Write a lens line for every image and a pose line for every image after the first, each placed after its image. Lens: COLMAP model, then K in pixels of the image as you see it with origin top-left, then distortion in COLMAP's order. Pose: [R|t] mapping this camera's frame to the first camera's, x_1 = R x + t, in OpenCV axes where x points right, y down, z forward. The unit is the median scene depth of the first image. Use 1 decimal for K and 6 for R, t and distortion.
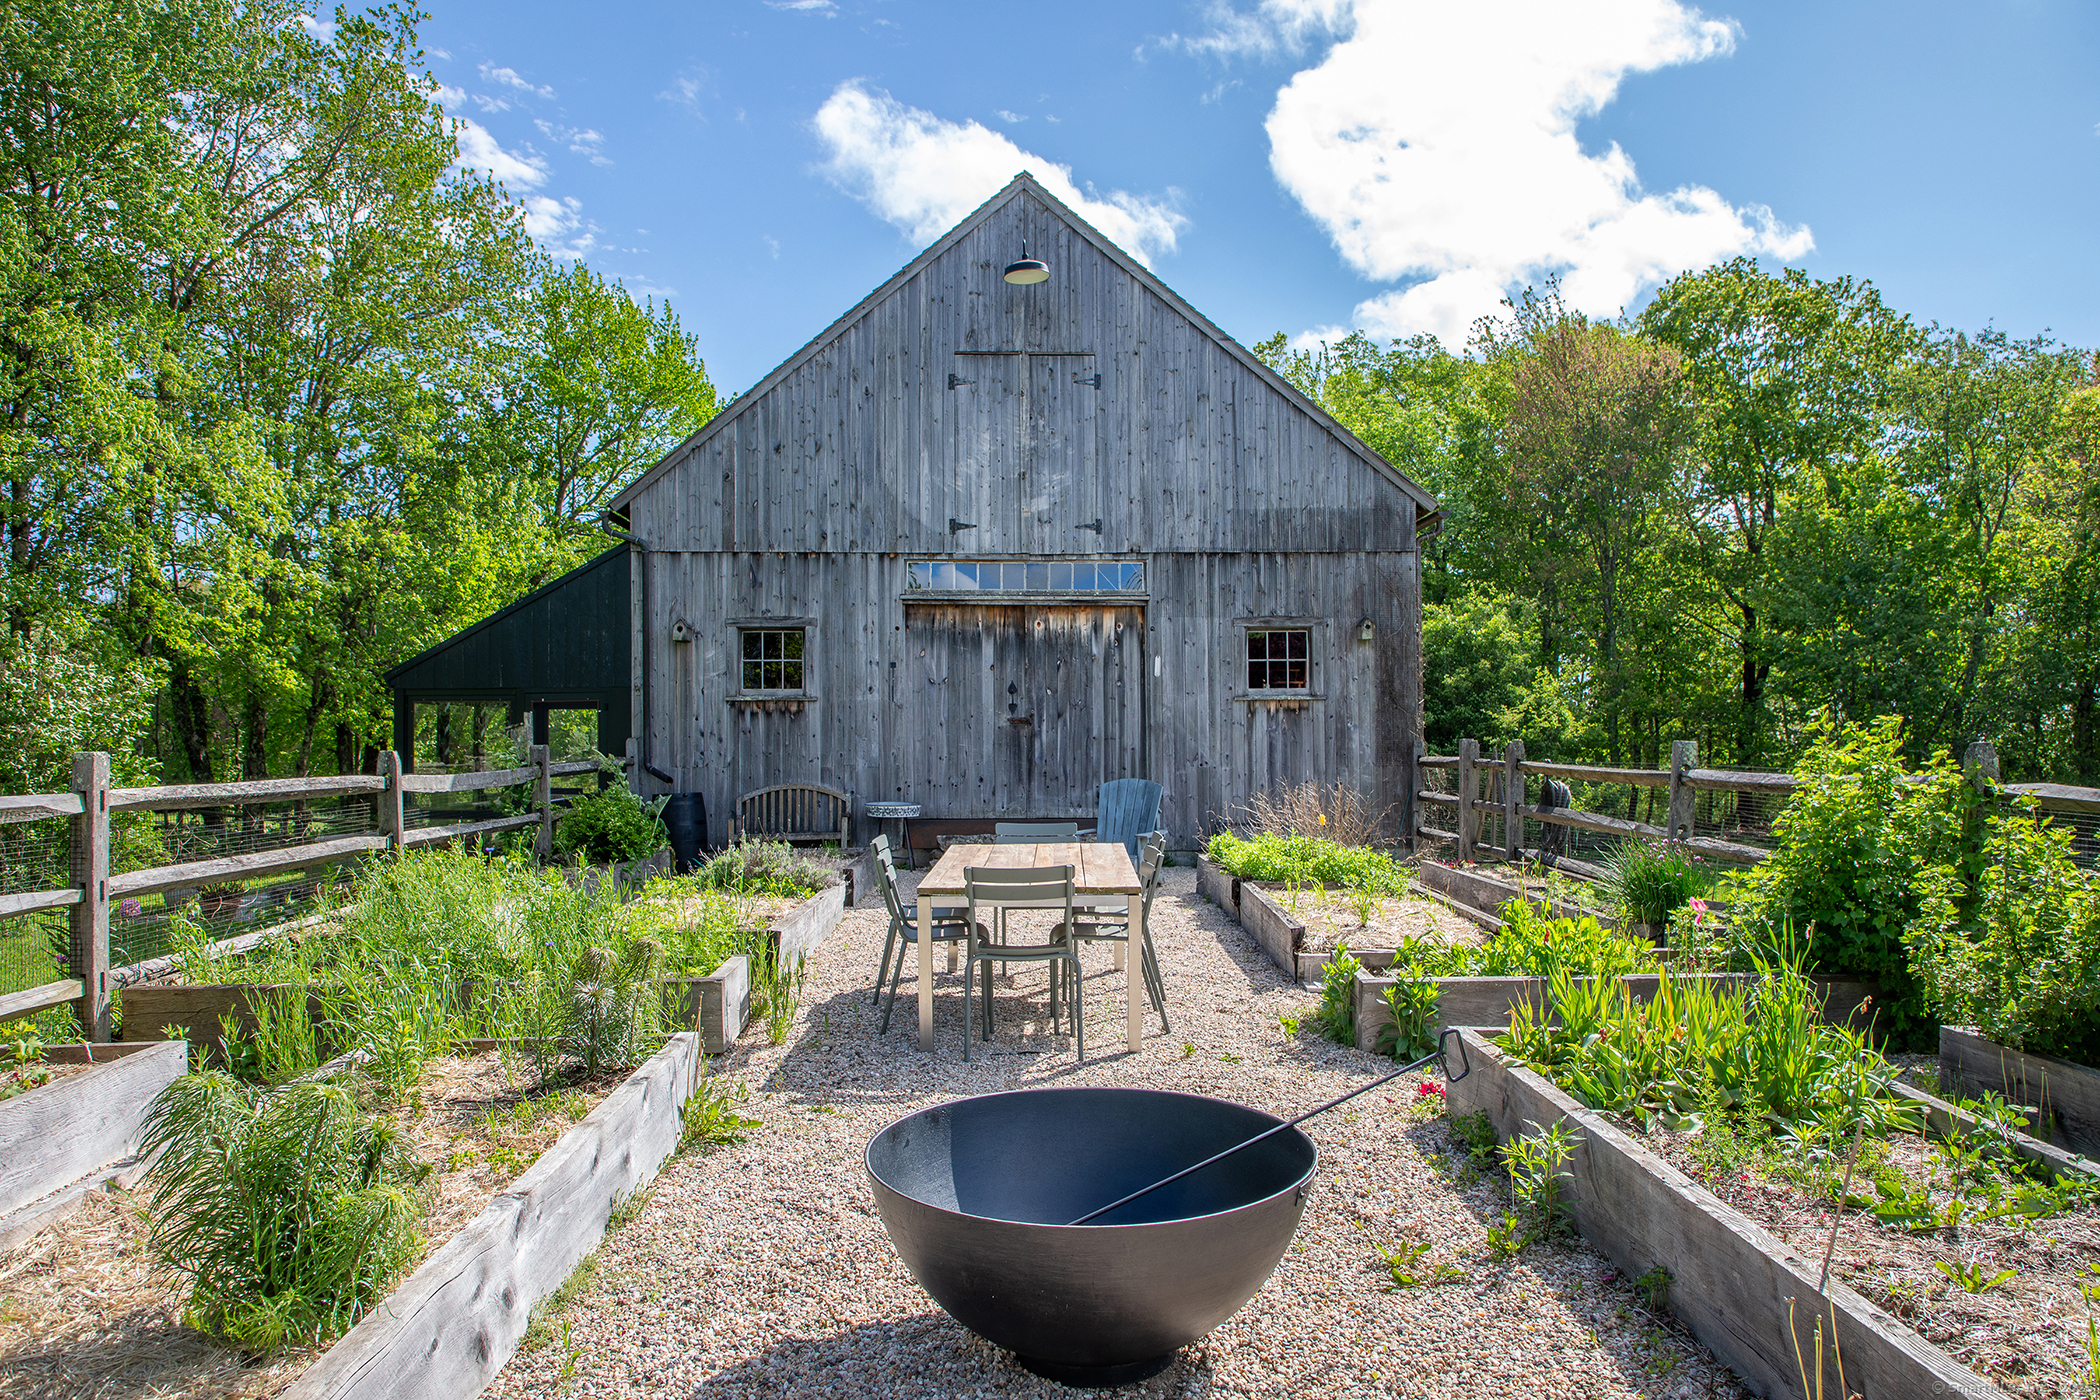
lens RADIAL K [[1443.4, 0, 1044.5], [0, 1443.4, 702.0], [0, 0, 1]] dist [-0.054913, 0.003118]
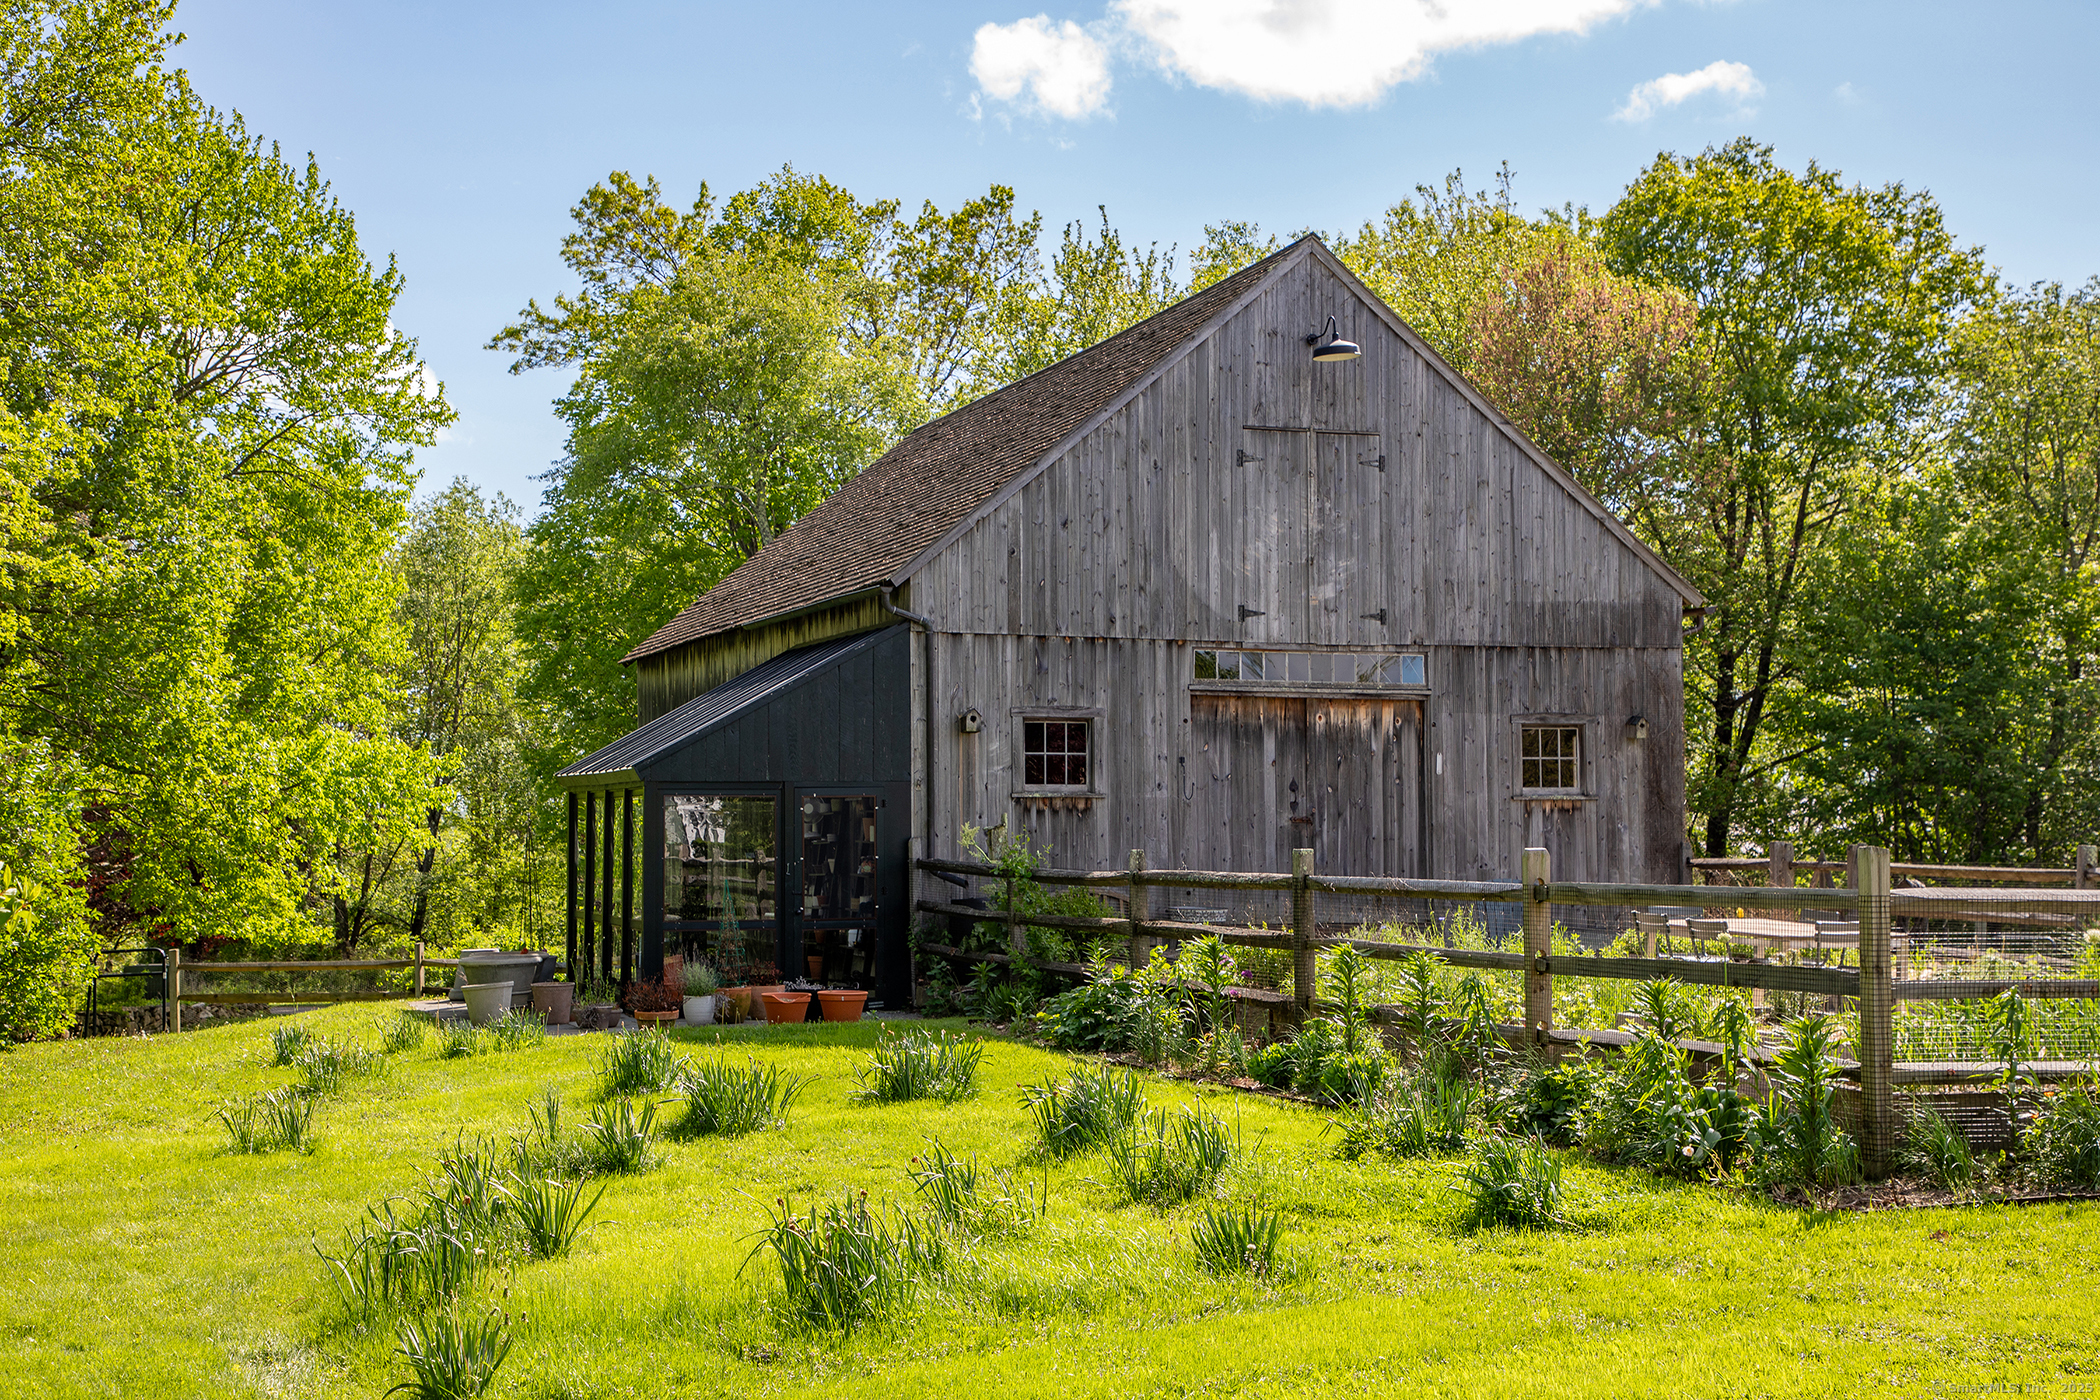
lens RADIAL K [[3039.0, 0, 1050.9], [0, 3039.0, 705.1], [0, 0, 1]] dist [0.304975, 0.000000]
pose [[0.945835, 0.013995, 0.324347, -0.823473], [-0.008159, 0.999780, -0.019344, -0.022308], [-0.324546, 0.015650, 0.945740, -0.836008]]
